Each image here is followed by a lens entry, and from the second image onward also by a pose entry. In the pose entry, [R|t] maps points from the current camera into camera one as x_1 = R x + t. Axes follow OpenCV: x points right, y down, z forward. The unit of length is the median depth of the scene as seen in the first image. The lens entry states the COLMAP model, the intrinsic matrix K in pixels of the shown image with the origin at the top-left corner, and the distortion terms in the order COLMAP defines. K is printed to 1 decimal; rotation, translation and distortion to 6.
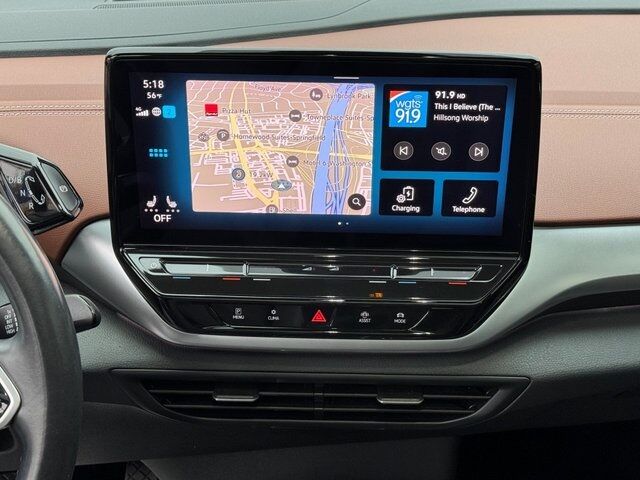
lens RADIAL K [[1060.7, 0, 320.2], [0, 1060.7, 258.7], [0, 0, 1]] dist [0.123698, 0.000000]
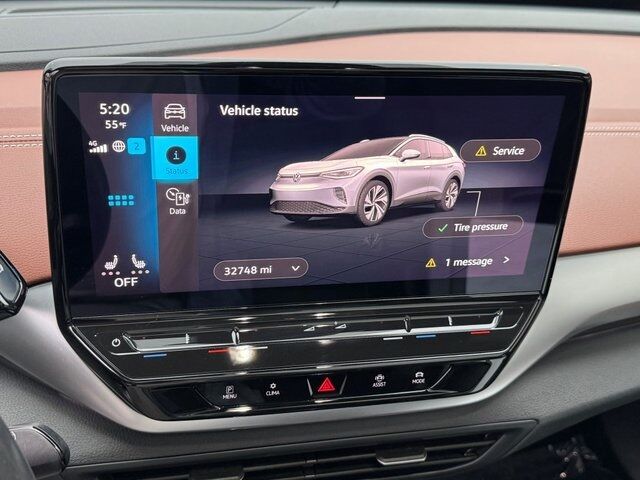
lens RADIAL K [[752.4, 0, 321.3], [0, 752.4, 246.5], [0, 0, 1]] dist [0.065665, 0.000000]
pose [[0.970883, -0.060743, 0.231725, -0.138571], [0.053453, 0.997862, 0.037614, -0.078291], [-0.233514, -0.024133, 0.972054, 0.441661]]
